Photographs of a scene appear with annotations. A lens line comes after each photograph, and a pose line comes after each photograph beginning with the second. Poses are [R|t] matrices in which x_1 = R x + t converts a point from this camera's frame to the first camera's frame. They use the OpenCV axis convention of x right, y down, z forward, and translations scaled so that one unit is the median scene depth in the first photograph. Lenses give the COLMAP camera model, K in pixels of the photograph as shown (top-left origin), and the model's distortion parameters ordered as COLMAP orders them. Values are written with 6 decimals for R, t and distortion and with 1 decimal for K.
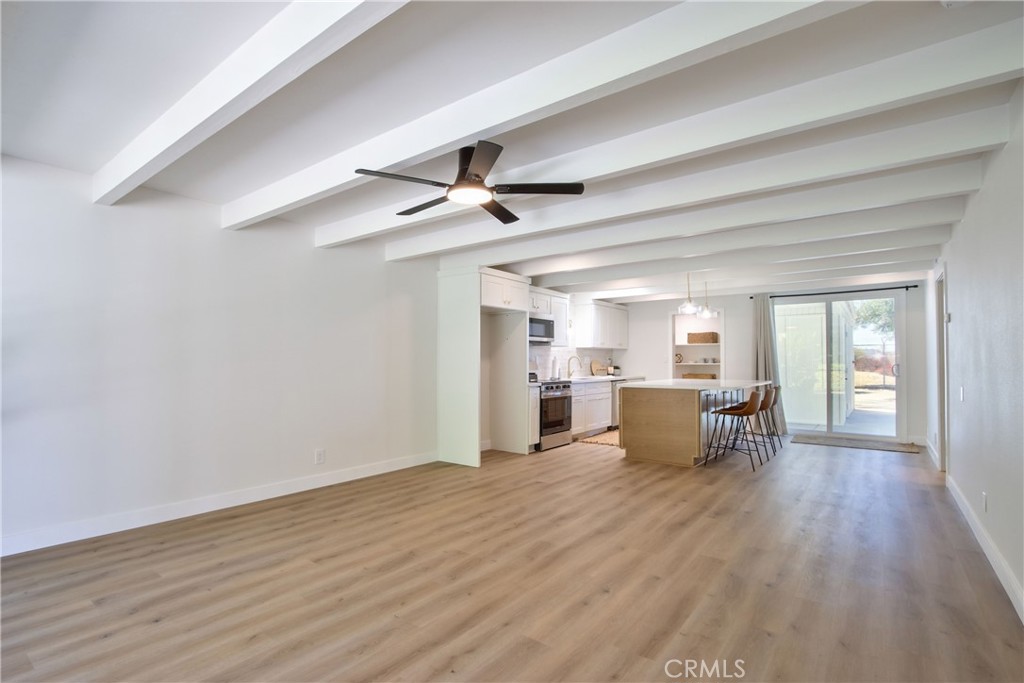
lens RADIAL K [[488.2, 0, 506.3], [0, 488.2, 354.4], [0, 0, 1]] dist [-0.017349, 0.001345]
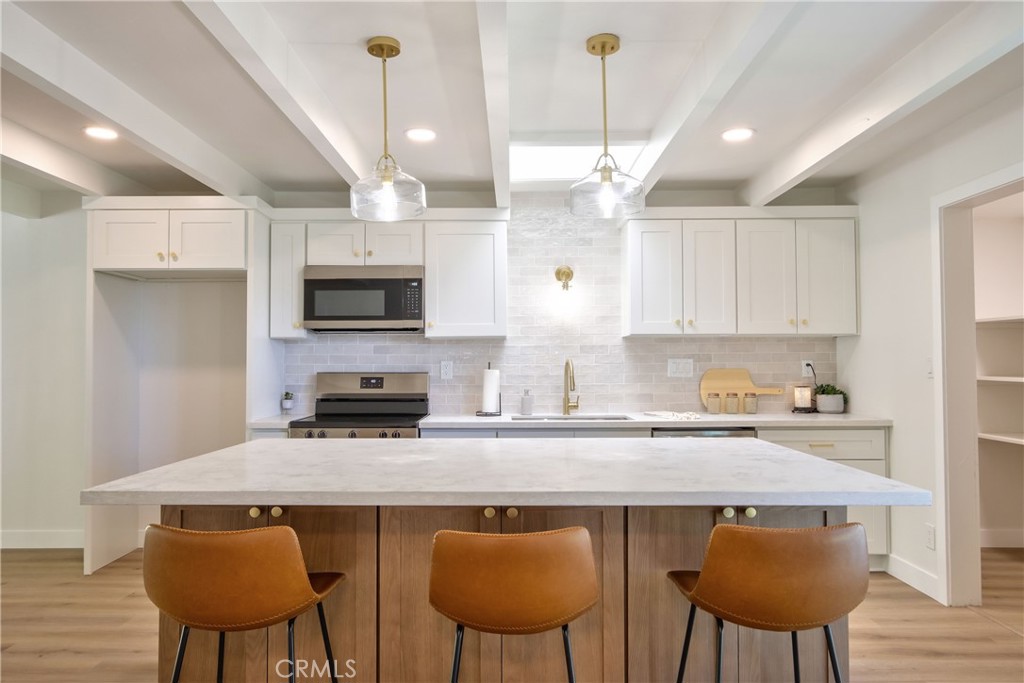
lens RADIAL K [[688.9, 0, 498.5], [0, 688.9, 338.5], [0, 0, 1]] dist [-0.023961, -0.000604]
pose [[0.600721, -0.025385, -0.799056, 1.212066], [0.016212, 0.999677, -0.019571, -0.008294], [0.799294, -0.001198, 0.600938, 1.365228]]
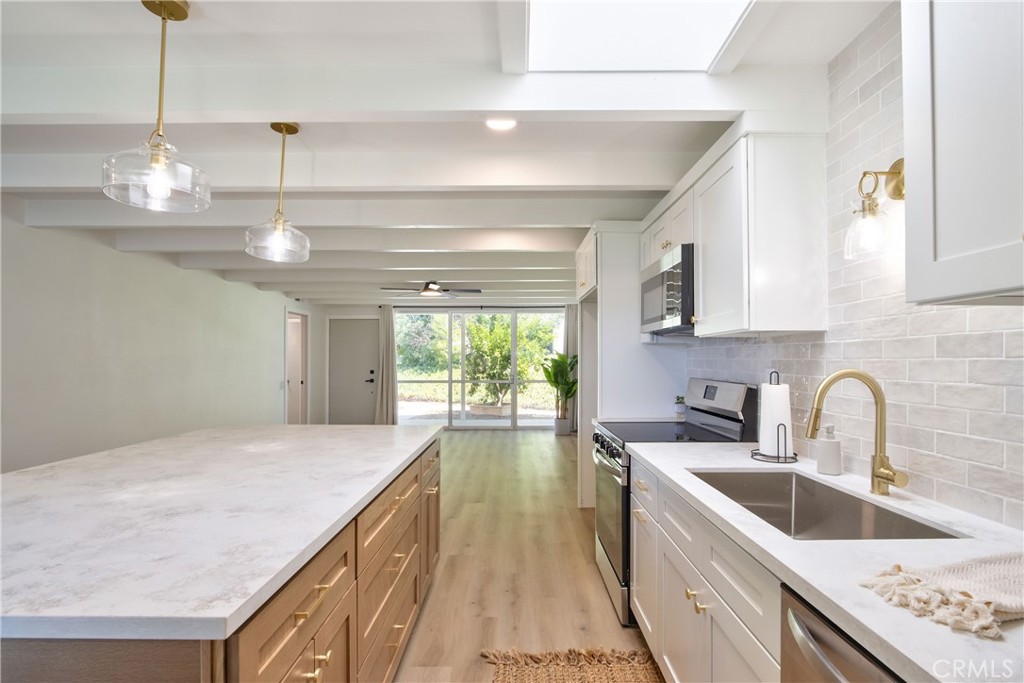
lens RADIAL K [[488.2, 0, 506.3], [0, 488.2, 354.4], [0, 0, 1]] dist [-0.017349, 0.001345]
pose [[-0.790807, -0.008043, -0.612013, 0.768046], [0.007968, 0.999694, -0.023435, 0.000939], [0.612013, -0.023409, -0.790501, 2.337525]]
